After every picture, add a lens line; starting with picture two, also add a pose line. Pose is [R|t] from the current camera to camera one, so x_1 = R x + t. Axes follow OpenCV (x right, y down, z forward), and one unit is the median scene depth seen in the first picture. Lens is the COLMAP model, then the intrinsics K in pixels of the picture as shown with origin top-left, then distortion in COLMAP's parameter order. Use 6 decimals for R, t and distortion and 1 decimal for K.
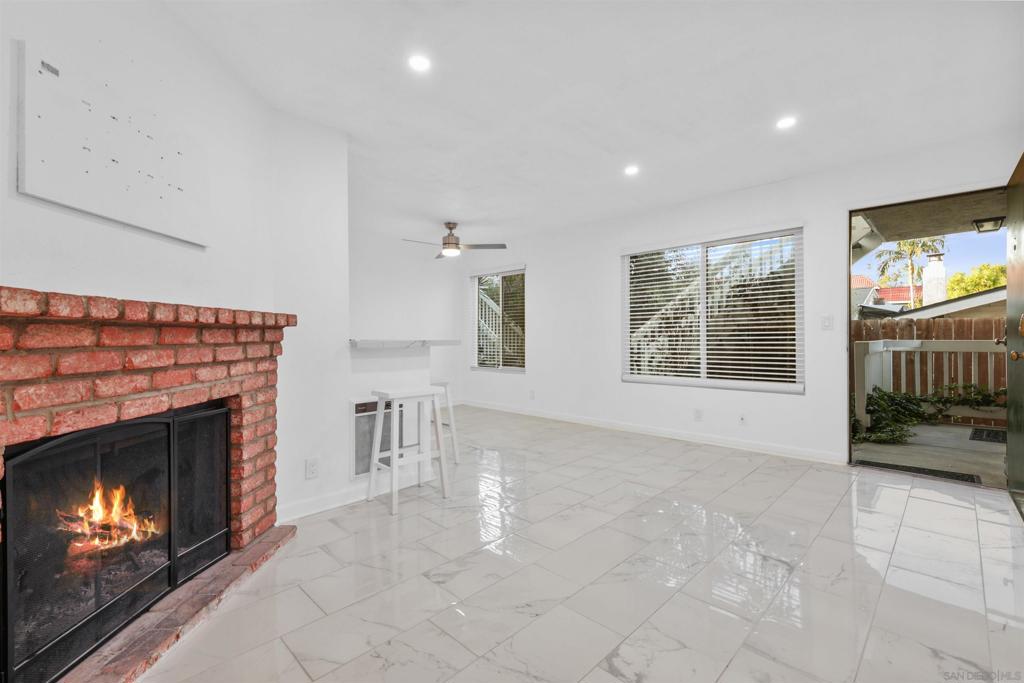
lens RADIAL K [[448.1, 0, 506.7], [0, 448.1, 339.7], [0, 0, 1]] dist [0.017197, -0.000192]
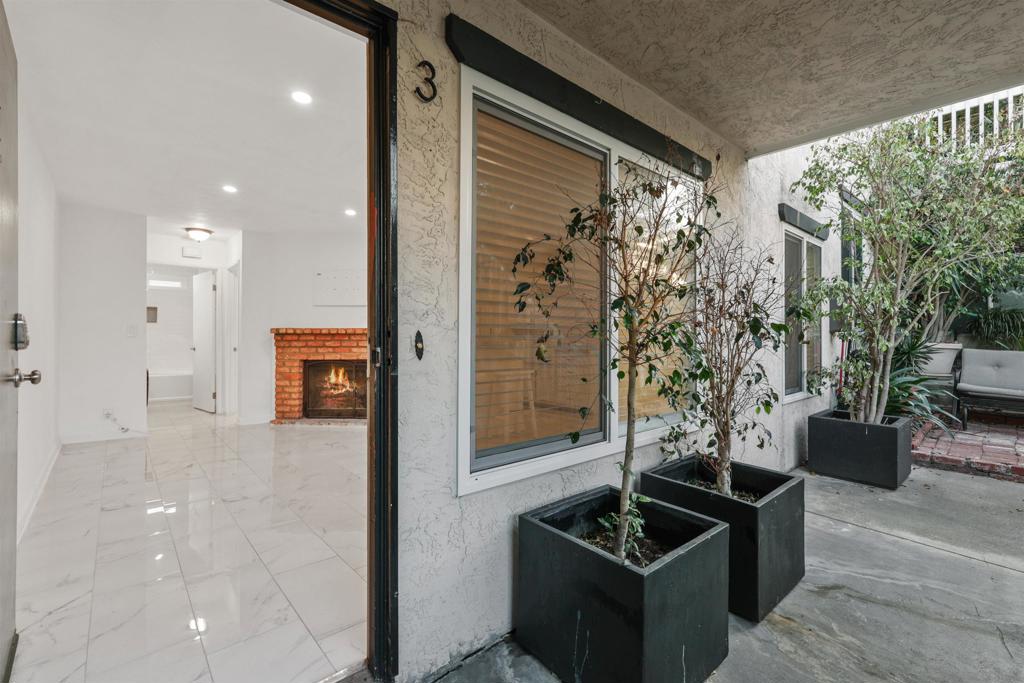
lens RADIAL K [[448.0, 0, 511.9], [0, 448.0, 325.7], [0, 0, 1]] dist [-0.000098, -0.000177]
pose [[-0.060733, -0.022788, -0.997894, 2.860710], [-0.008686, 0.999714, -0.022301, -0.036975], [0.998116, 0.007314, -0.060914, 2.832216]]
